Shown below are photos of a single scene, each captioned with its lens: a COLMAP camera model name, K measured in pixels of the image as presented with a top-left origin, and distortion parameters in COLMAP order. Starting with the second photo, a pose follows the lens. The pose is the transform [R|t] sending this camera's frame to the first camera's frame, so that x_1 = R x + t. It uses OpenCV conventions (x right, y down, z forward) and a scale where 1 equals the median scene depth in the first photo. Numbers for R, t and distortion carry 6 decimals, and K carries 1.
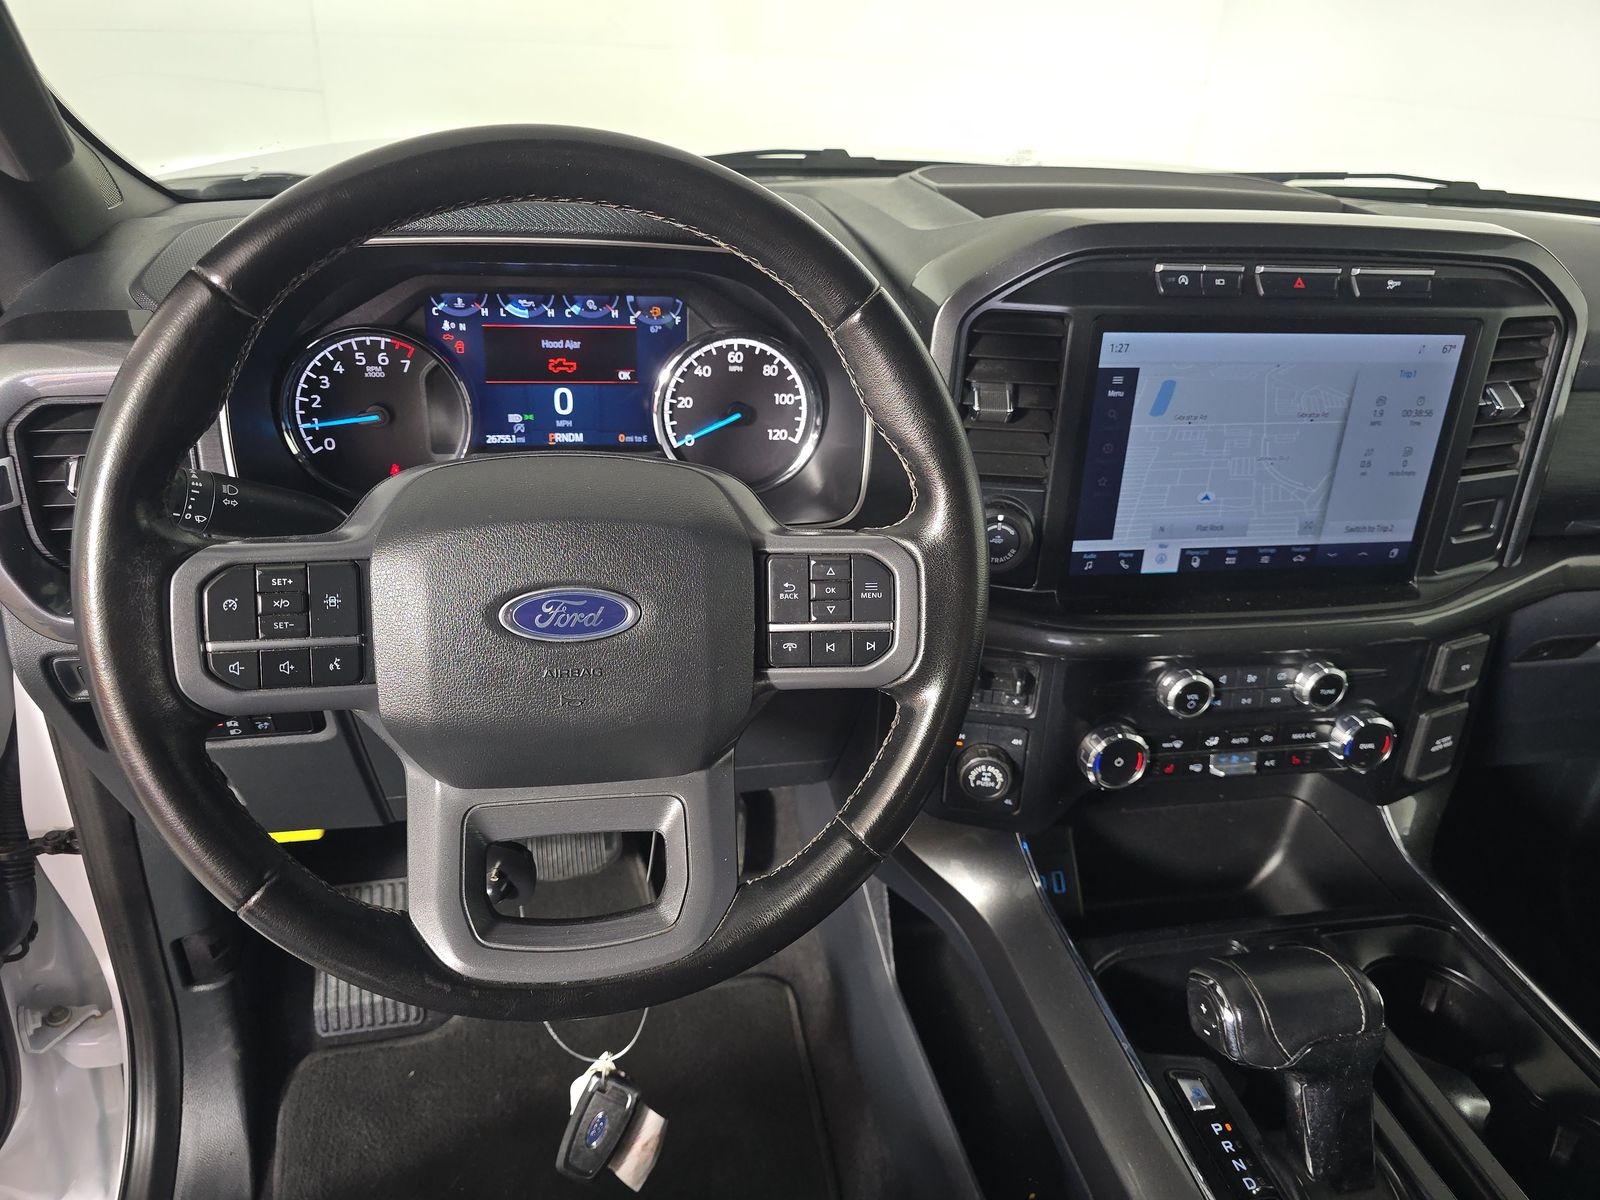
lens RADIAL K [[1070.7, 0, 784.9], [0, 1070.7, 604.0], [0, 0, 1]] dist [0.032334, -0.047285]
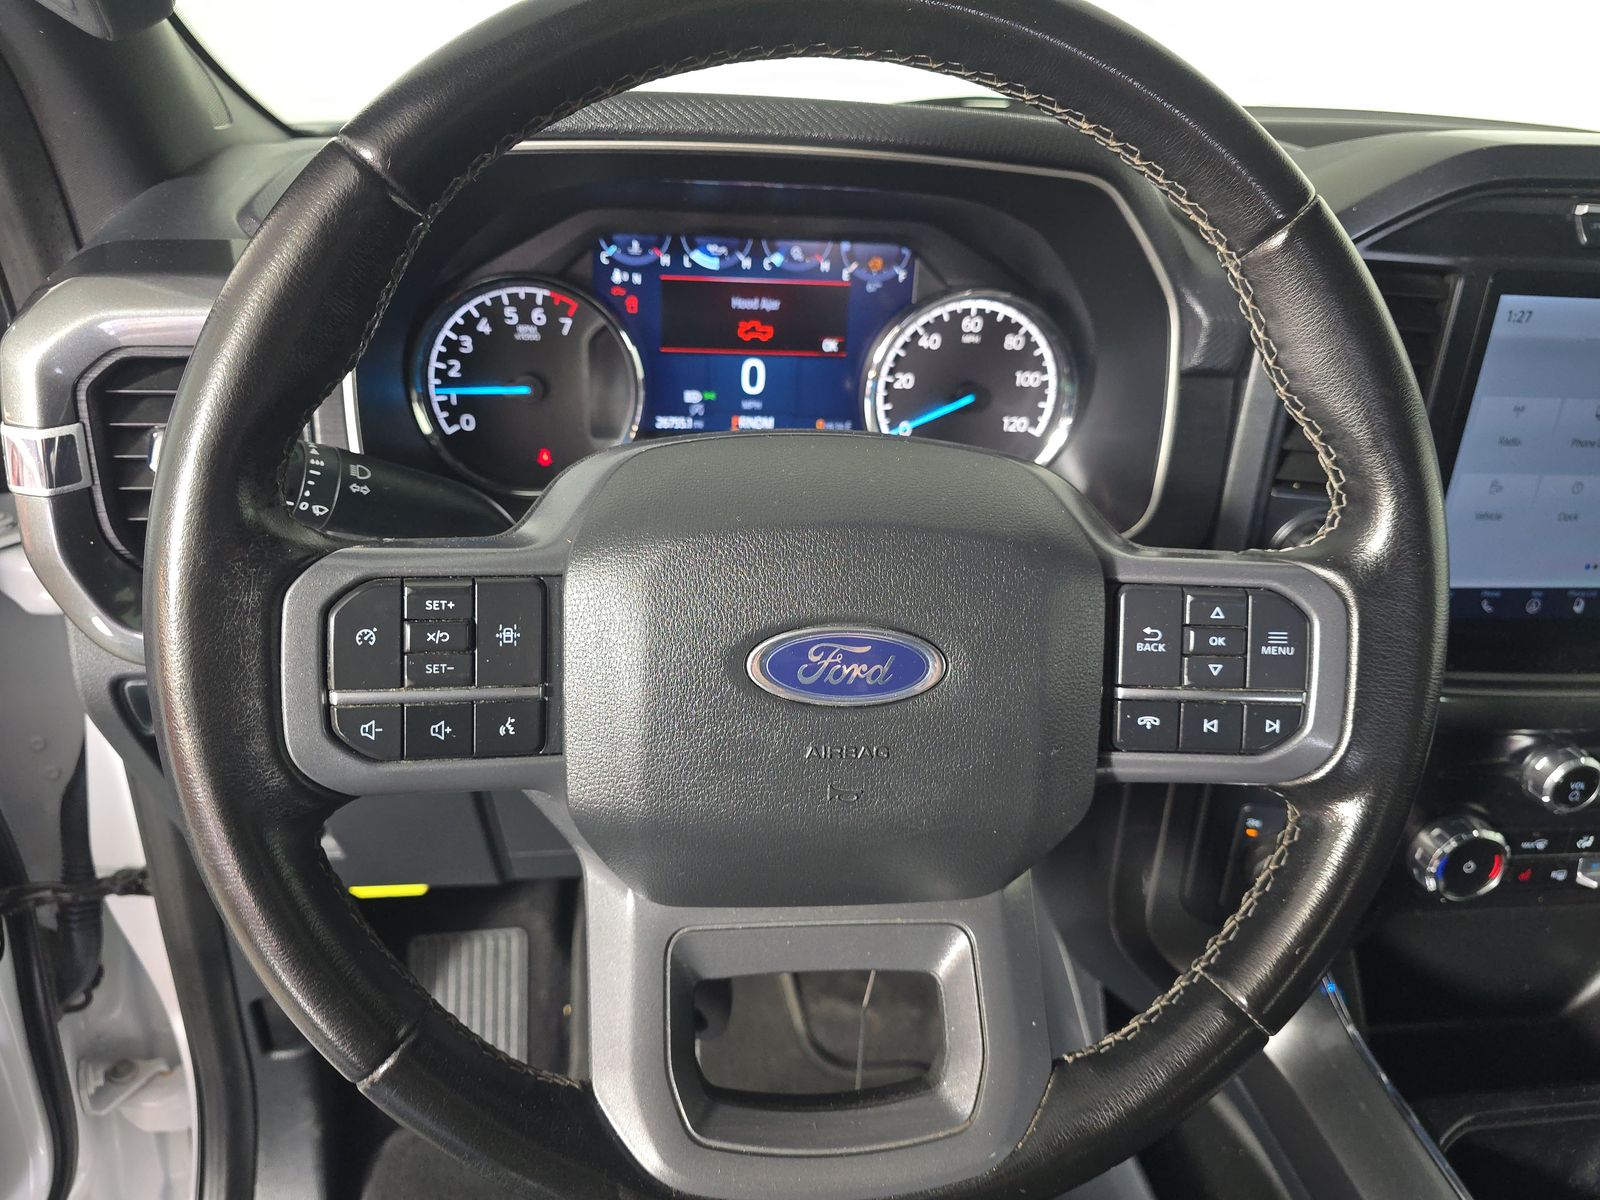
lens RADIAL K [[1084.7, 0, 778.4], [0, 1084.7, 602.8], [0, 0, 1]] dist [0.029383, -0.057630]
pose [[0.996982, 0.034094, -0.069742, -0.132181], [-0.034863, 0.999344, -0.009846, -0.014662], [0.069361, 0.012248, 0.997516, 0.210456]]
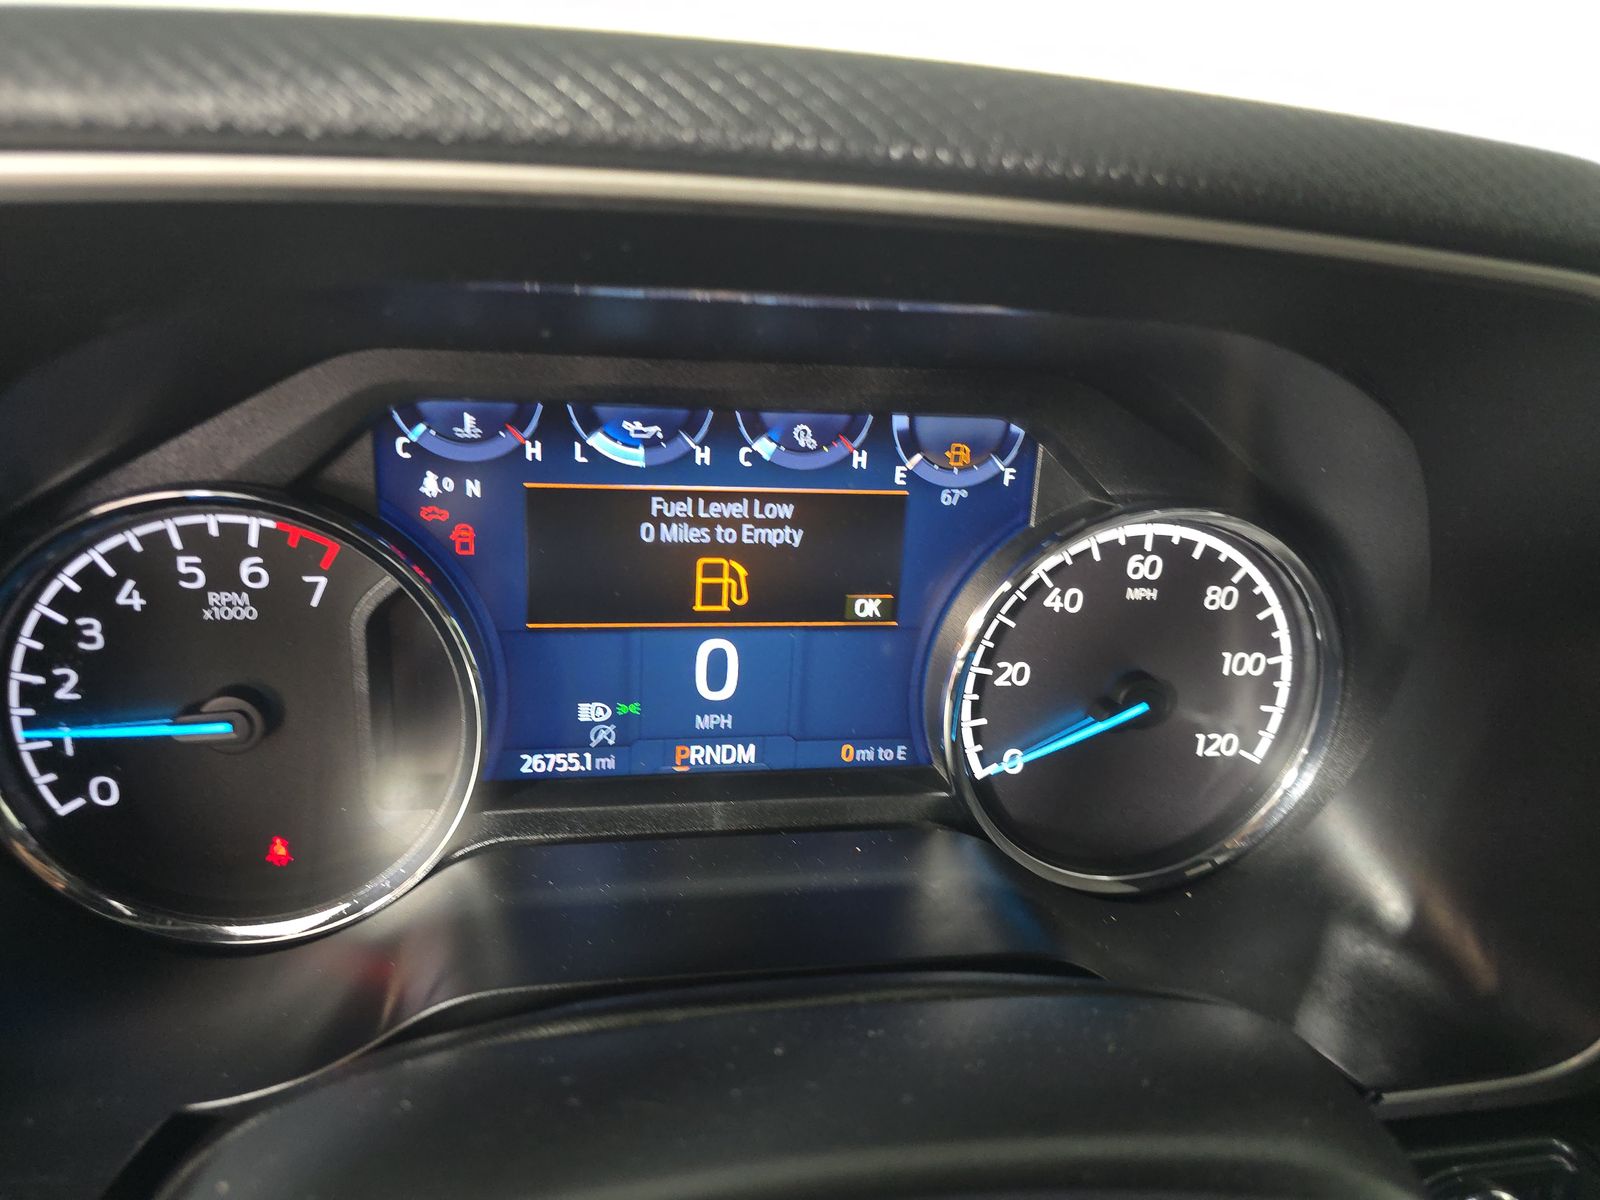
lens RADIAL K [[1084.7, 0, 778.4], [0, 1084.7, 602.8], [0, 0, 1]] dist [0.029383, -0.057630]
pose [[0.999456, 0.019892, -0.026309, -0.182076], [-0.022676, 0.993656, -0.110155, -0.178605], [0.023950, 0.110692, 0.993566, 0.627983]]
